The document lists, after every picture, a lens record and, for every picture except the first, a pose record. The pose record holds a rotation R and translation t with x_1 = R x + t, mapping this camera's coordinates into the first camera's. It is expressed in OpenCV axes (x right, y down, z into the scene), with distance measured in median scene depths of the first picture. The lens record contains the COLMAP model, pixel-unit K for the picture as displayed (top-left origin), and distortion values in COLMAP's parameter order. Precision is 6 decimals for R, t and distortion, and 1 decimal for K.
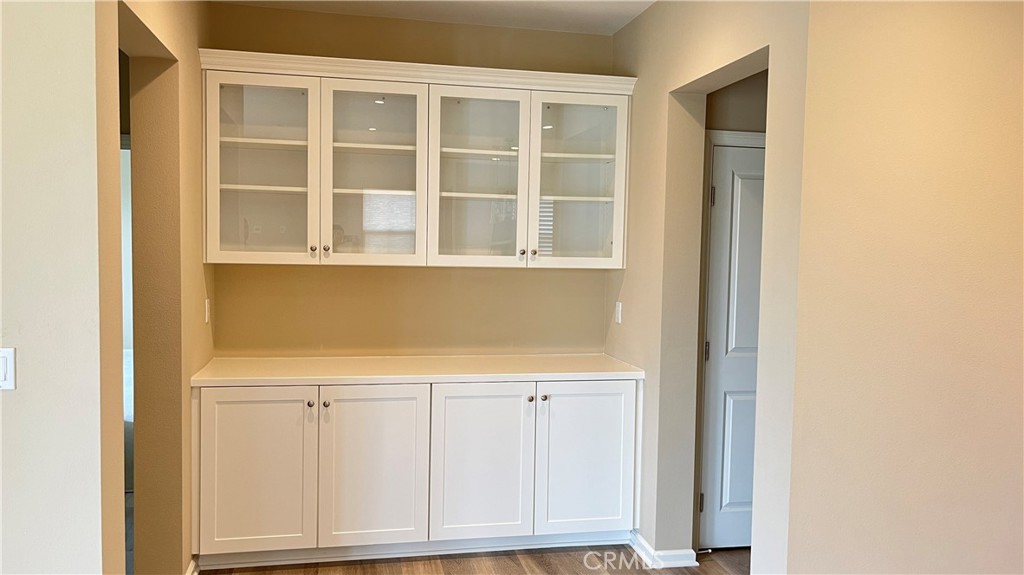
lens RADIAL K [[774.3, 0, 506.0], [0, 774.3, 292.5], [0, 0, 1]] dist [0.041968, -0.066071]
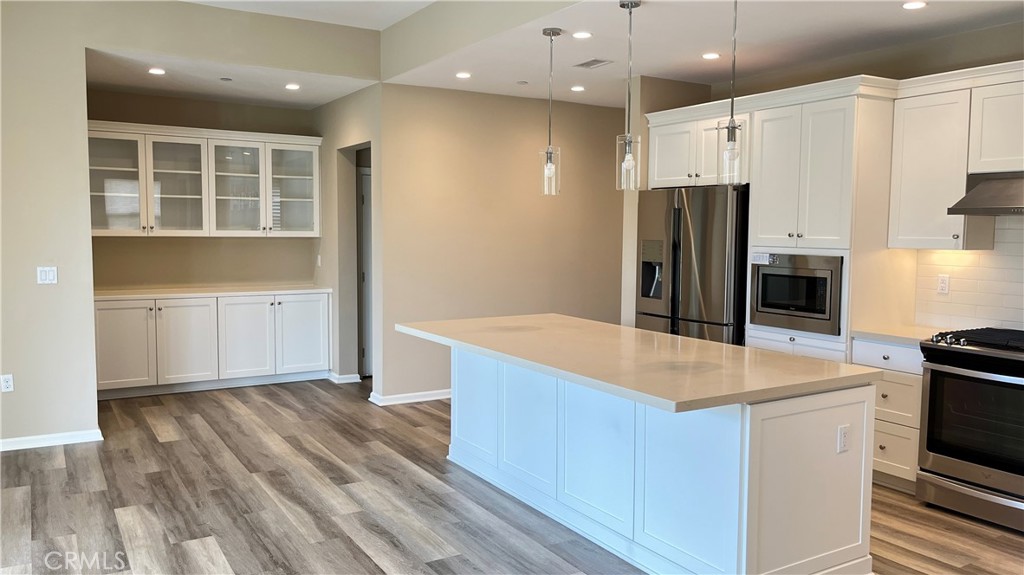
lens RADIAL K [[774.3, 0, 510.6], [0, 774.3, 286.1], [0, 0, 1]] dist [0.041968, -0.066071]
pose [[0.940379, -0.037013, 0.338108, -0.059402], [0.030851, 0.999246, 0.023580, 0.062830], [-0.338726, -0.011743, 0.940812, -0.993862]]
